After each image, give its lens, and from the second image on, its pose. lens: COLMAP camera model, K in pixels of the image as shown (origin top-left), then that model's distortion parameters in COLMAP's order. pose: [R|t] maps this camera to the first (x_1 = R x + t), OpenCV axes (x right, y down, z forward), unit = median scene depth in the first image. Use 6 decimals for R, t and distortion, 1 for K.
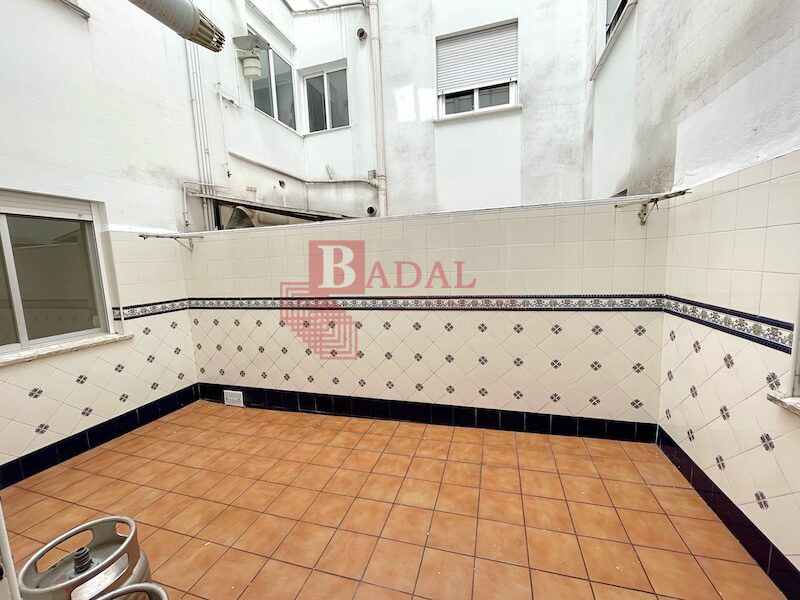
lens RADIAL K [[321.0, 0, 399.6], [0, 321.0, 299.9], [0, 0, 1]] dist [-0.002459, -0.000549]
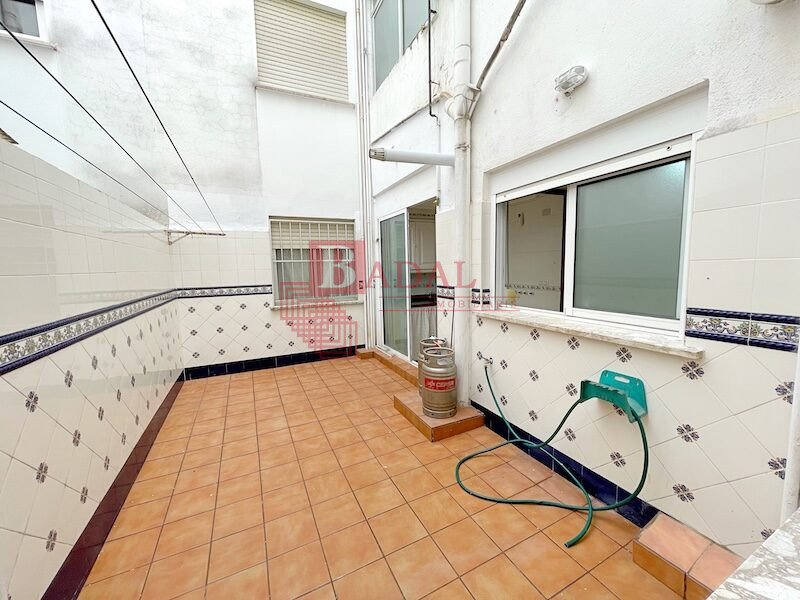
lens RADIAL K [[321.0, 0, 400.9], [0, 321.0, 301.0], [0, 0, 1]] dist [-0.002459, -0.000549]
pose [[-0.673396, -0.023793, 0.738899, -1.197674], [0.140529, 0.977139, 0.159535, -0.055396], [-0.725803, 0.211267, -0.654657, 1.261284]]
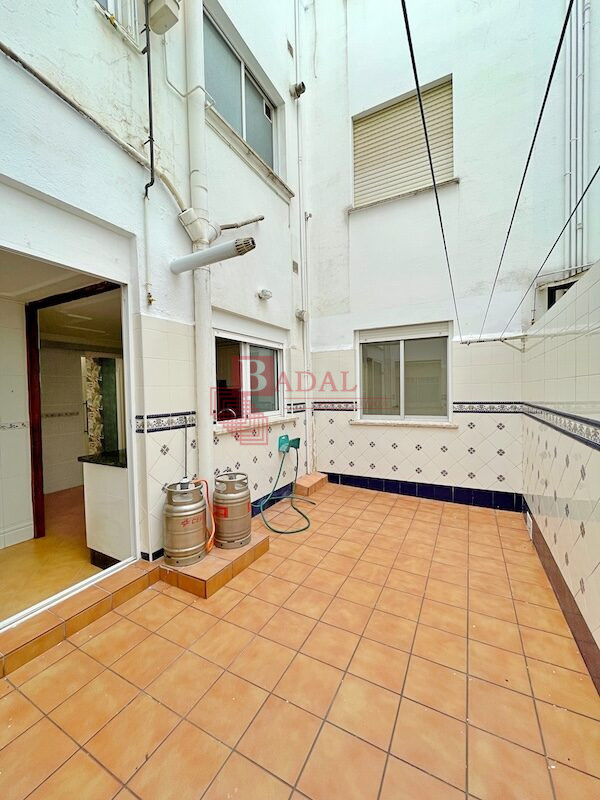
lens RADIAL K [[321.0, 0, 300.9], [0, 321.0, 401.4], [0, 0, 1]] dist [-0.002459, -0.000549]
pose [[-0.190073, 0.075424, -0.978868, 0.607391], [-0.093348, 0.991139, 0.094496, -0.054477], [0.977322, 0.109337, -0.181348, 0.839632]]
